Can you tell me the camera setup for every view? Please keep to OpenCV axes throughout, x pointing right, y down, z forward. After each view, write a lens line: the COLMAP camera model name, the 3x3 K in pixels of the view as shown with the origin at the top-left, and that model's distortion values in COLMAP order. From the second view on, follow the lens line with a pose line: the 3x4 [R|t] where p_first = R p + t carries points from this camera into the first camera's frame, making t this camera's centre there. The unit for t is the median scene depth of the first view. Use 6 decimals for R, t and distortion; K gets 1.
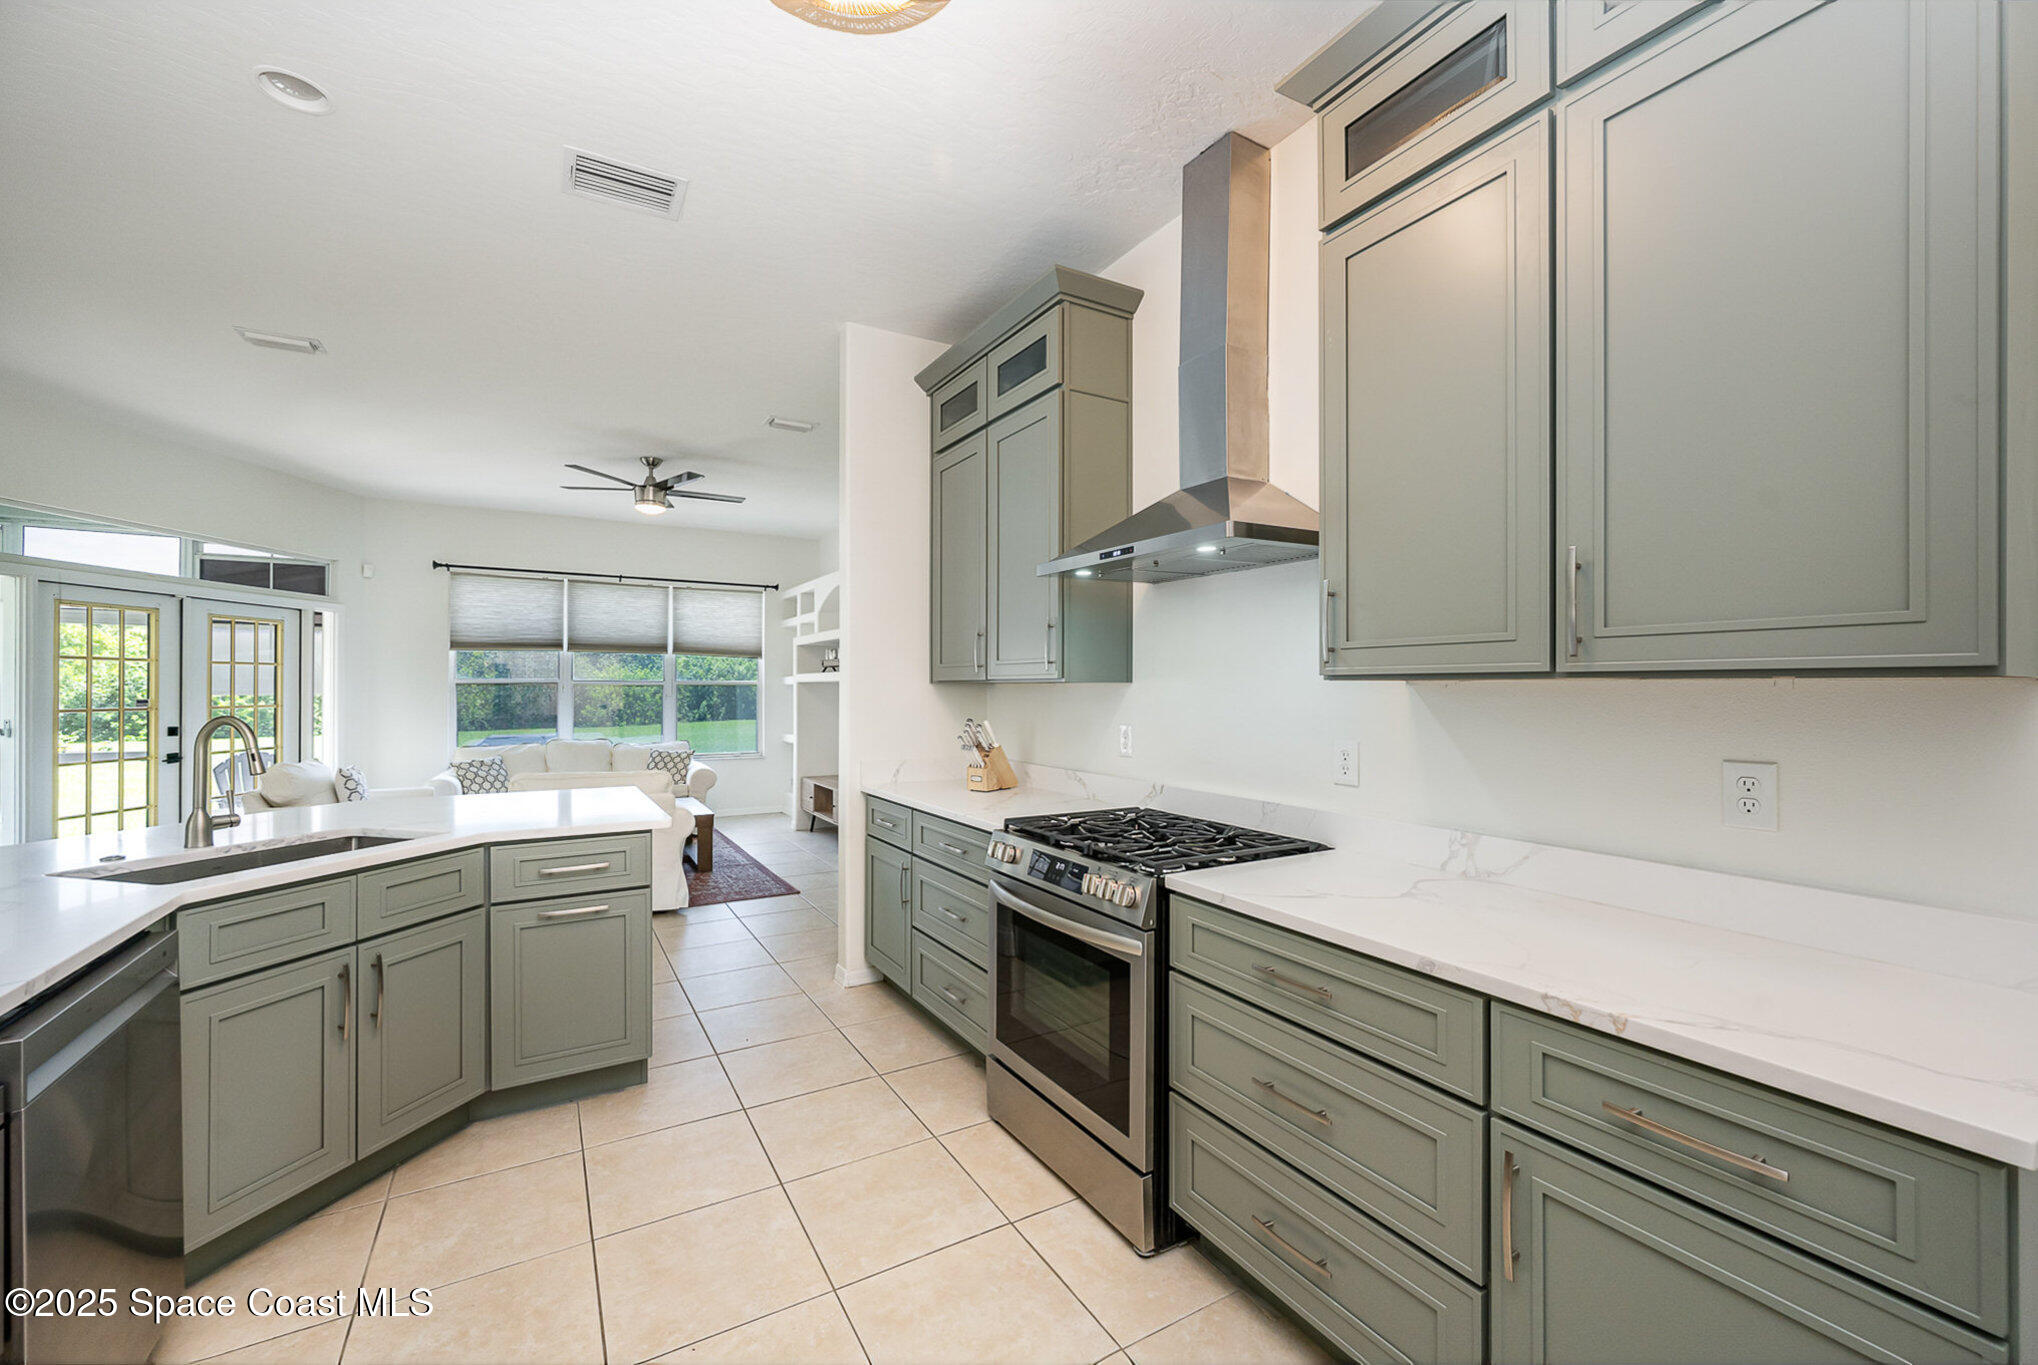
lens RADIAL K [[827.0, 0, 1044.0], [0, 827.0, 683.1], [0, 0, 1]] dist [0.000661, 0.000062]
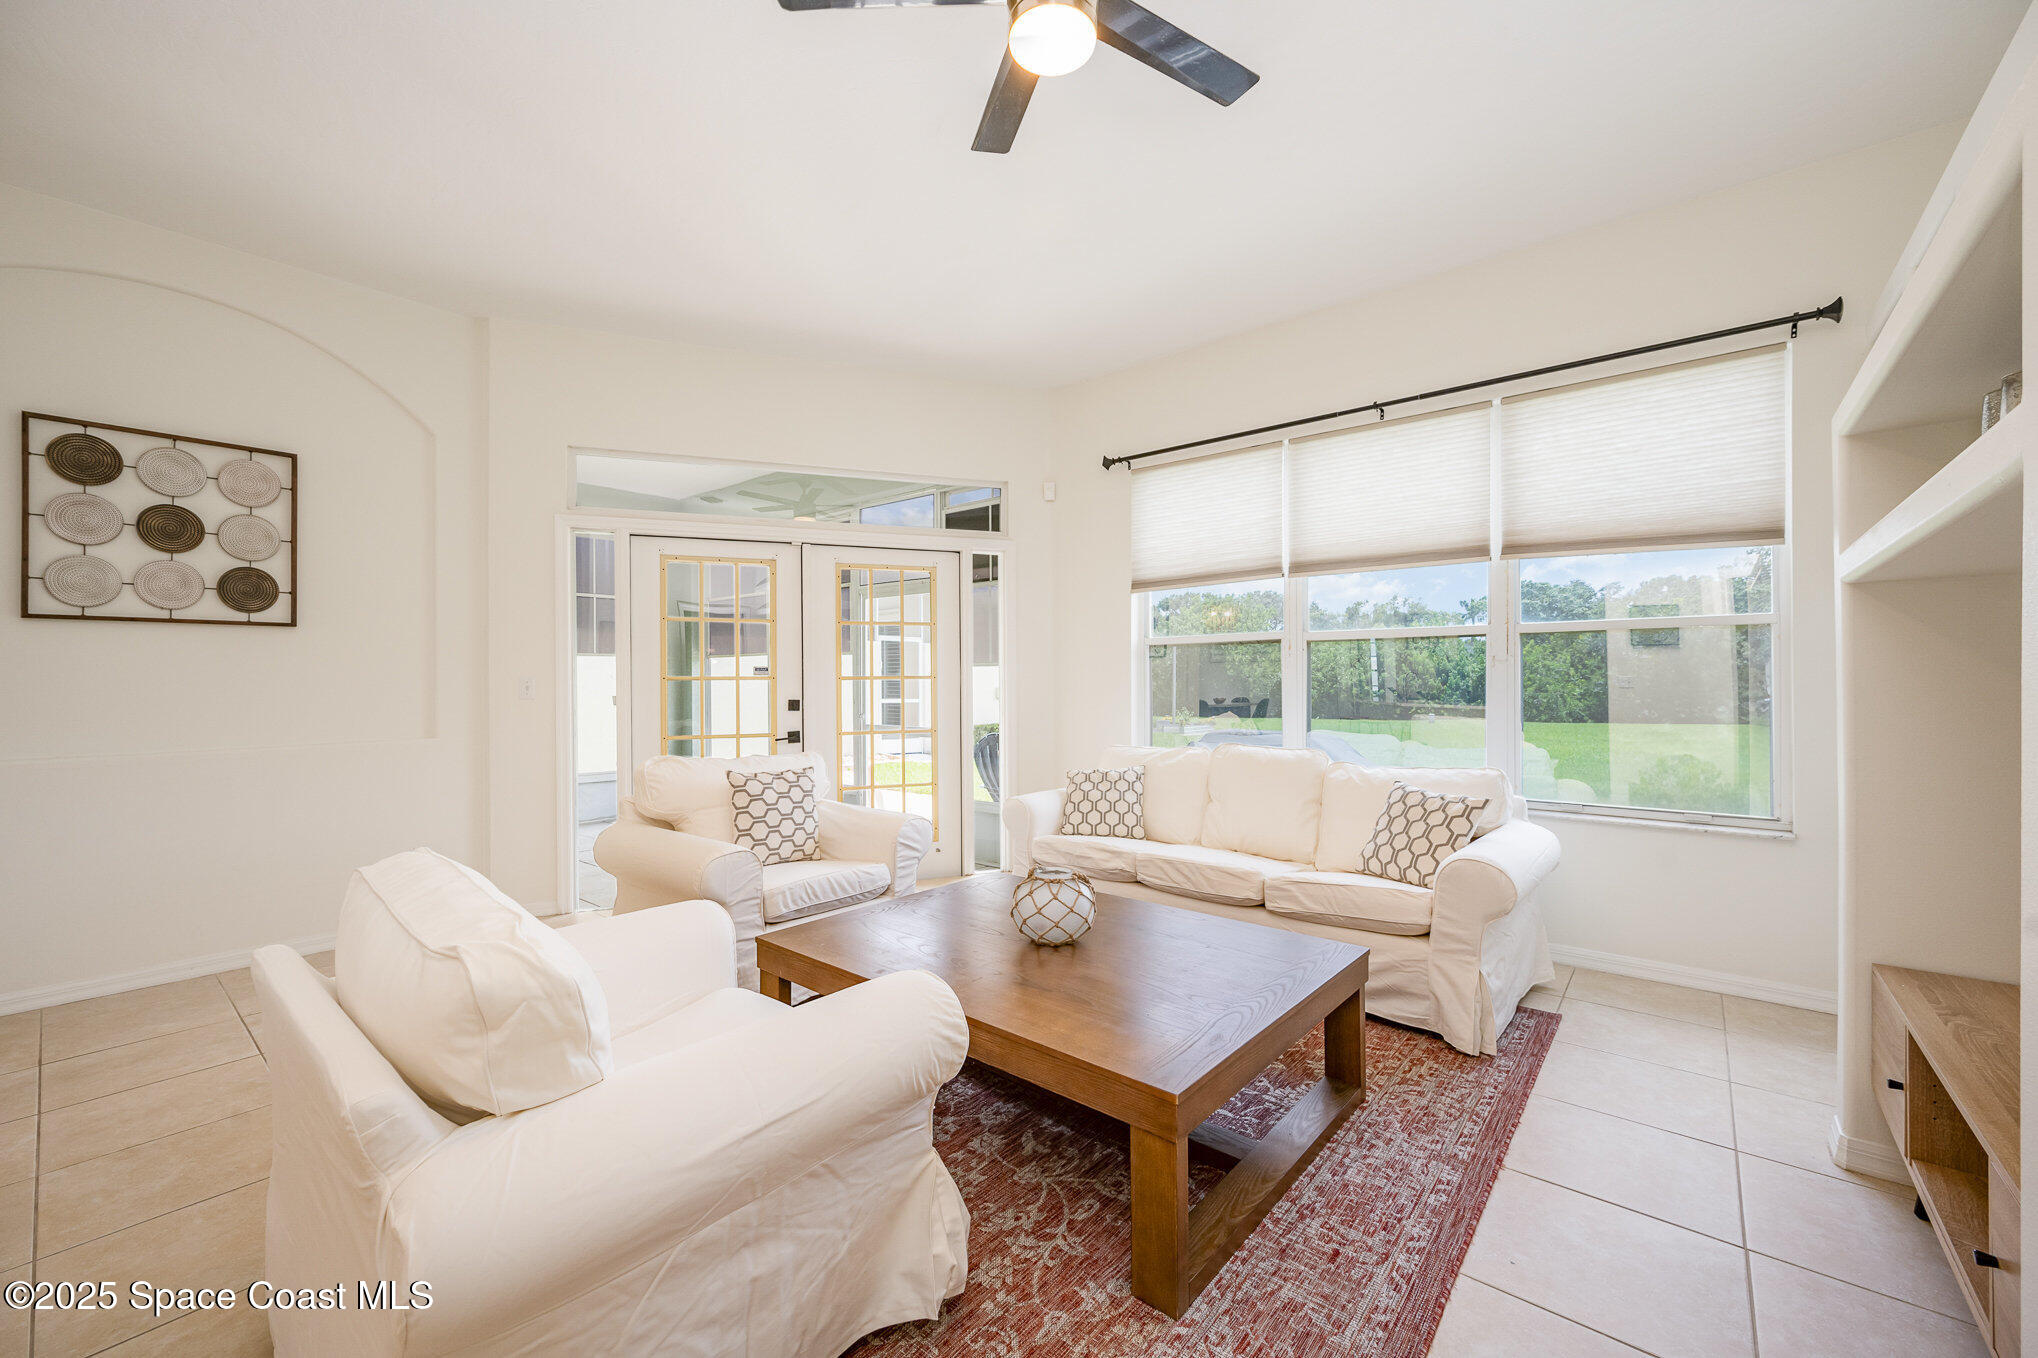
lens RADIAL K [[808.4, 0, 1015.6], [0, 808.4, 685.7], [0, 0, 1]] dist [0.001637, -0.000065]
pose [[0.313558, 0.004363, -0.949559, -0.465379], [0.010088, 0.999918, 0.007925, 0.079640], [0.949515, -0.012064, 0.313488, 2.195491]]
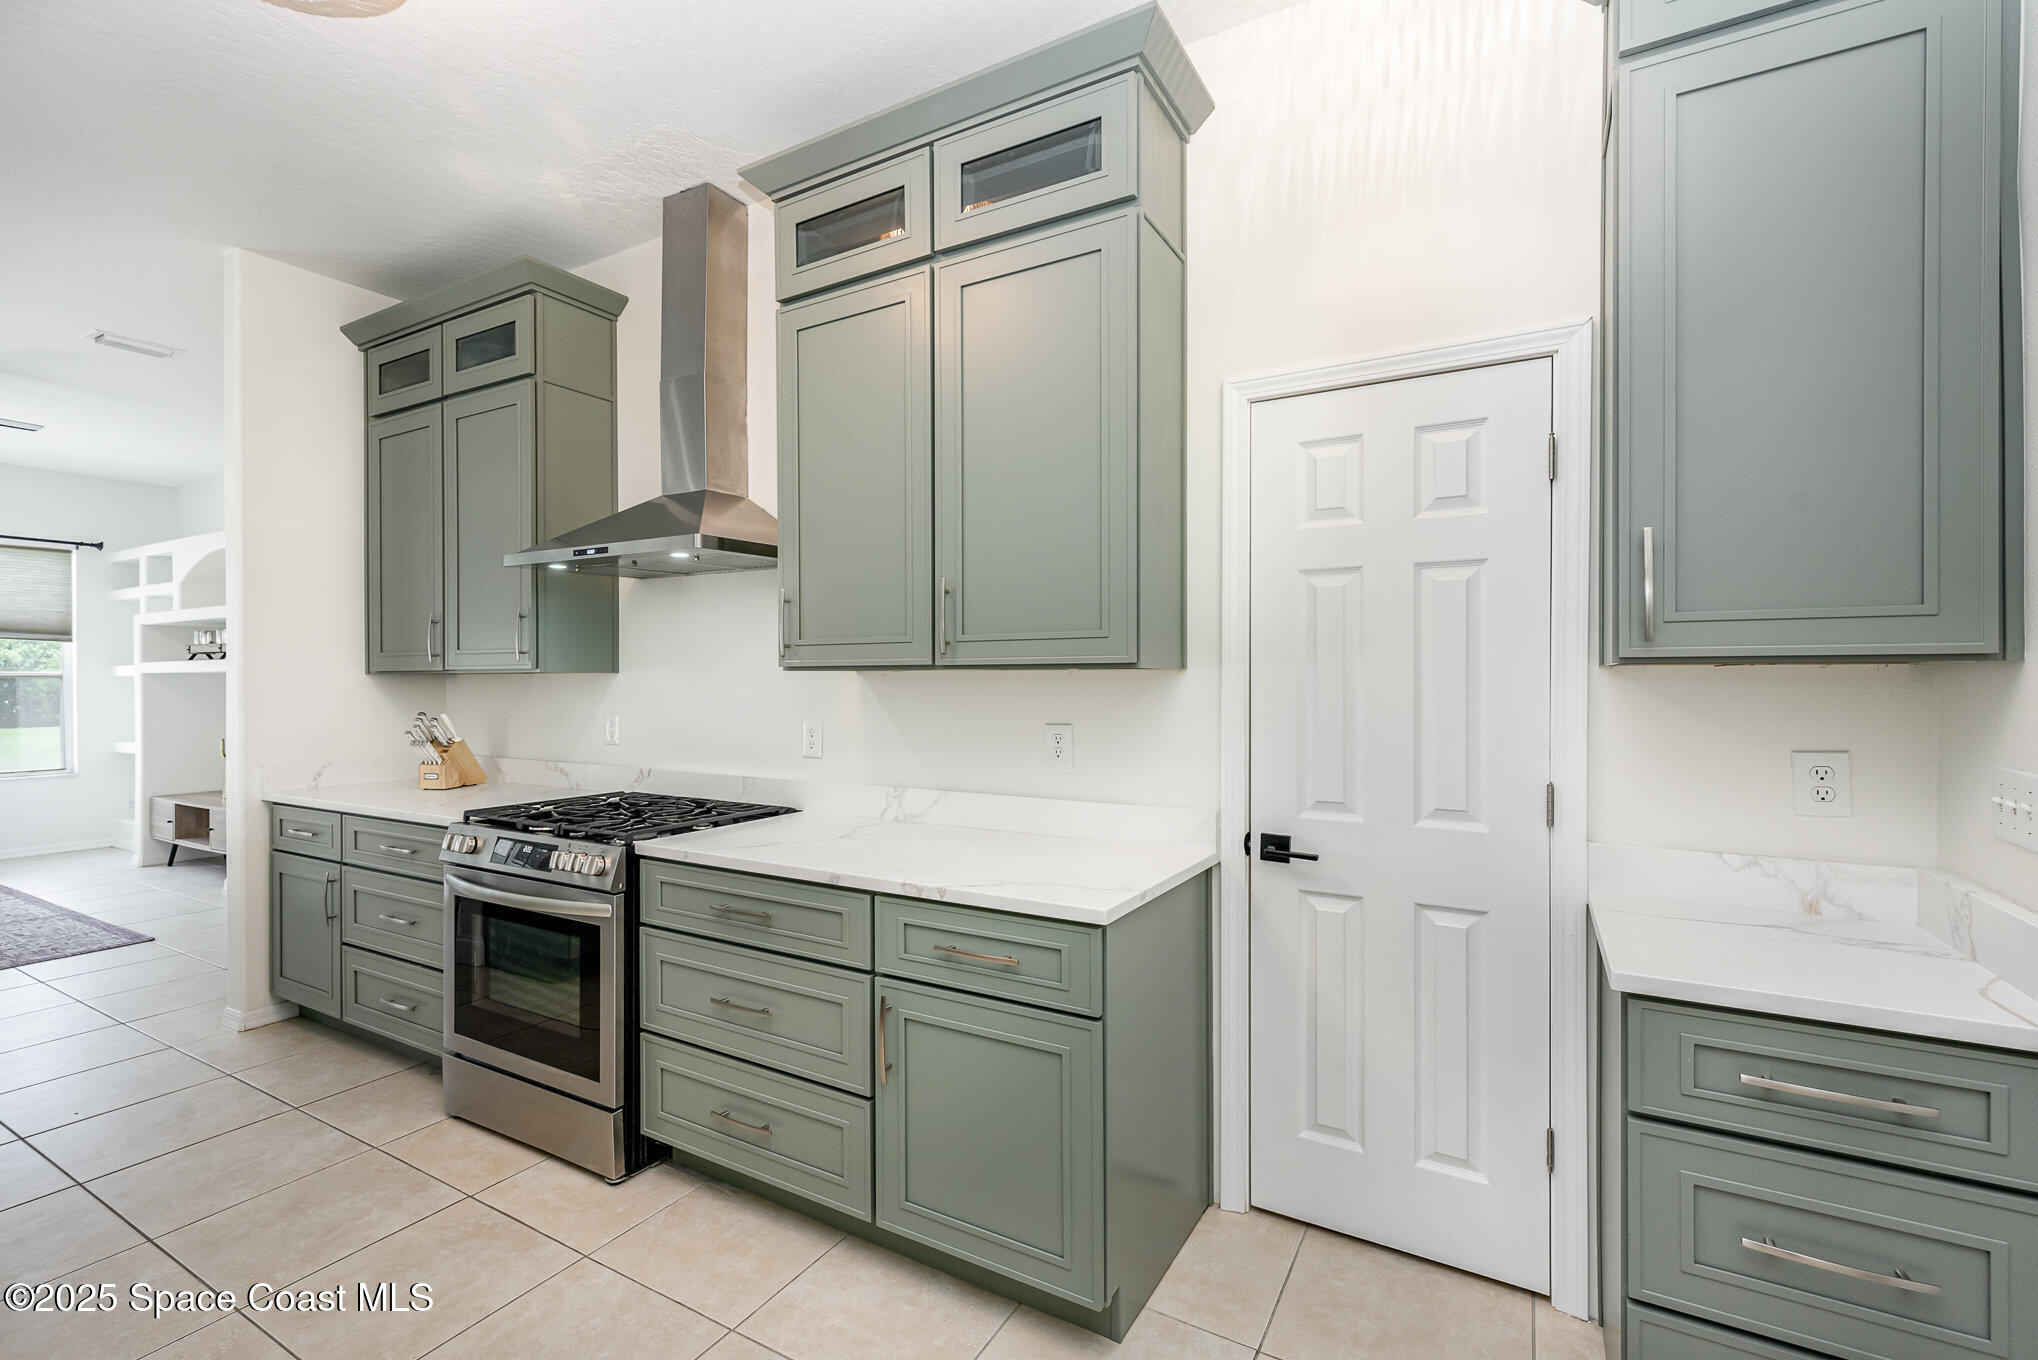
lens RADIAL K [[777.7, 0, 1020.8], [0, 777.7, 677.9], [0, 0, 1]] dist [0.001050, -0.000237]
pose [[0.846602, -0.004820, 0.532205, 0.020240], [0.001667, 0.999978, 0.006404, 0.000289], [-0.532224, -0.004534, 0.846591, -0.132420]]
